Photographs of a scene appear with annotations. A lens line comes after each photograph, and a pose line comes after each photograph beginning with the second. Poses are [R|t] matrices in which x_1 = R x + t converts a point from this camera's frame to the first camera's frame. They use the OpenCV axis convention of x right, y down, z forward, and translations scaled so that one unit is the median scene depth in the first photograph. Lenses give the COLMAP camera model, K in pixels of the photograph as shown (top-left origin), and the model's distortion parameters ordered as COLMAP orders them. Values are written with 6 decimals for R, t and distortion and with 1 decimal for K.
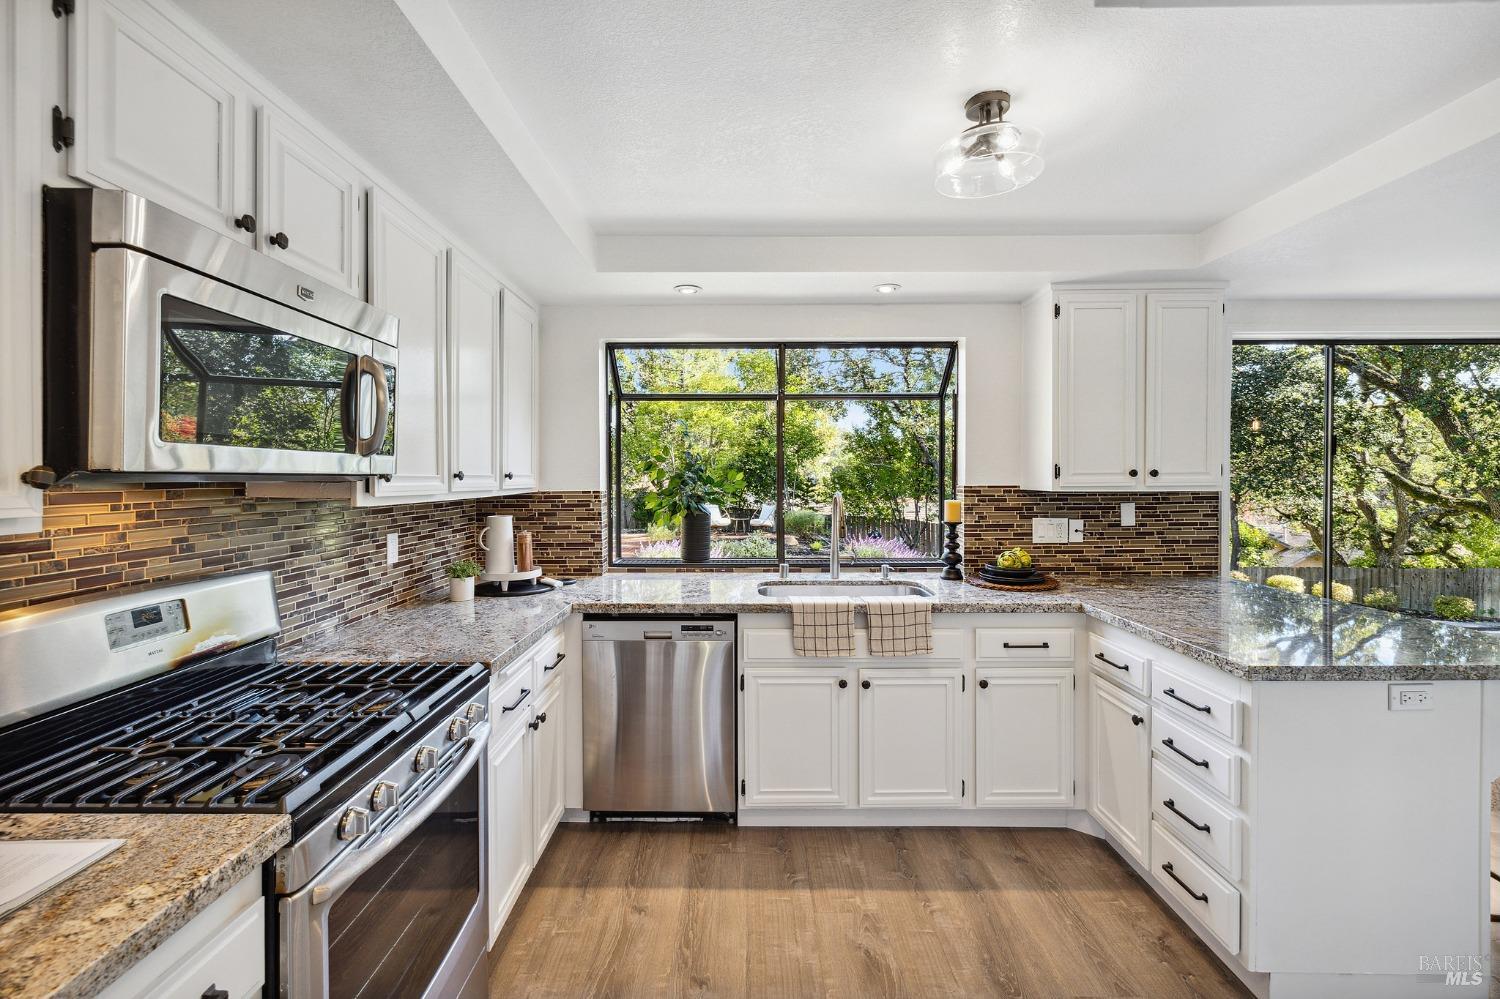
lens RADIAL K [[636.8, 0, 743.8], [0, 636.8, 491.0], [0, 0, 1]] dist [0.000105, 0.000131]
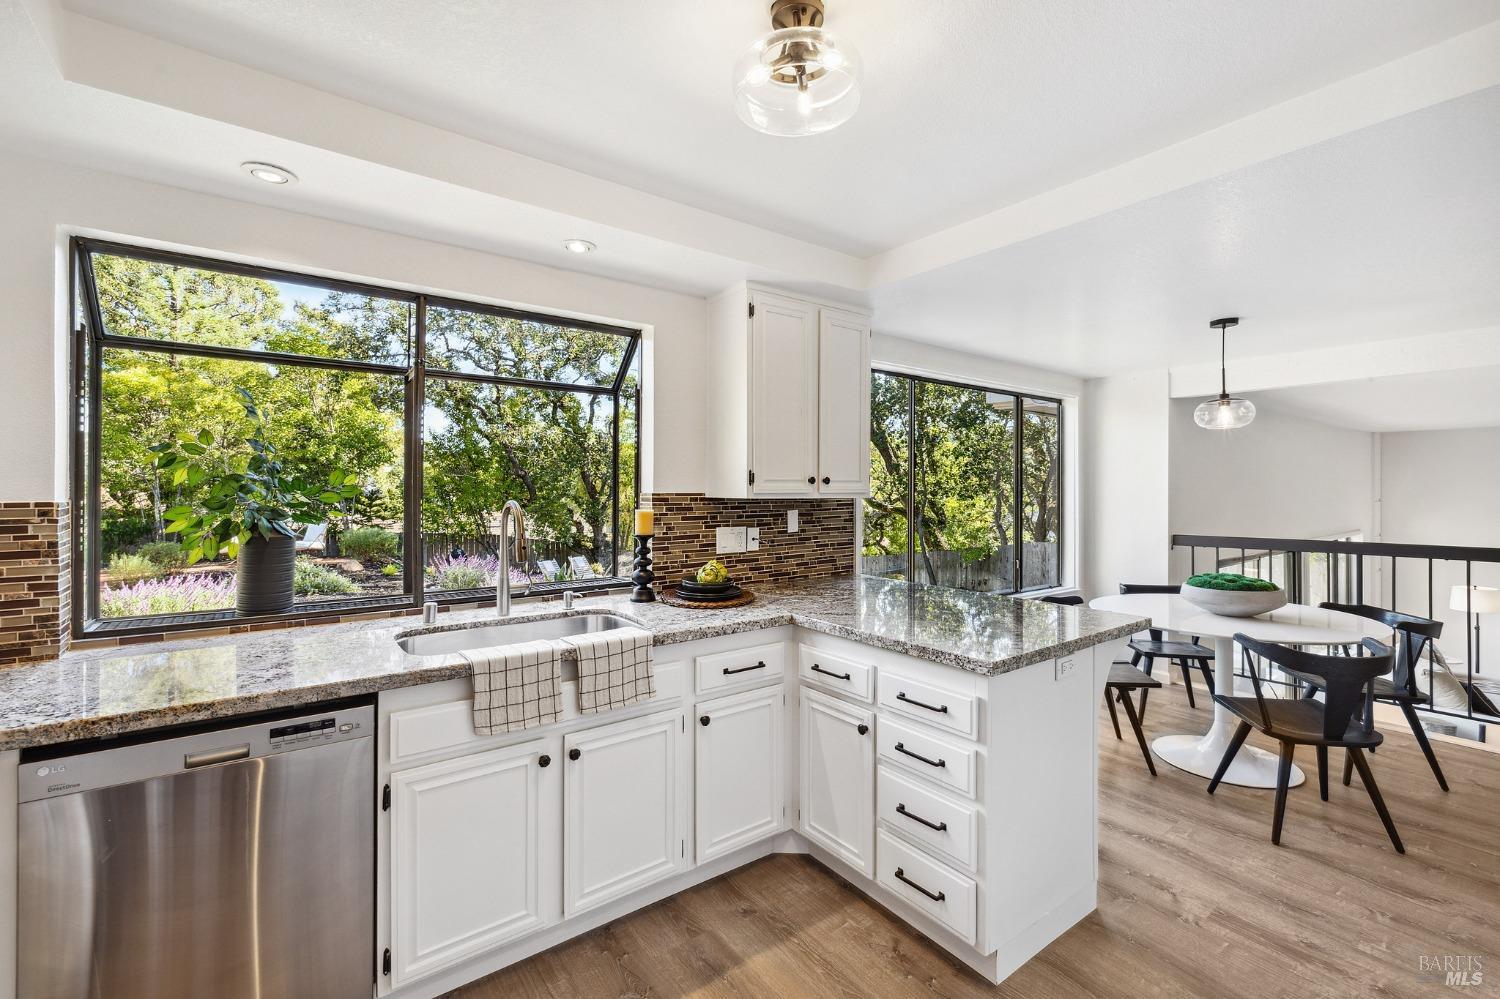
lens RADIAL K [[636.8, 0, 743.8], [0, 636.8, 491.0], [0, 0, 1]] dist [0.000105, 0.000131]
pose [[0.800895, 0.003335, 0.598796, -0.091339], [0.009193, 0.999798, -0.017865, 0.006270], [-0.598735, 0.019812, 0.800702, 0.243654]]
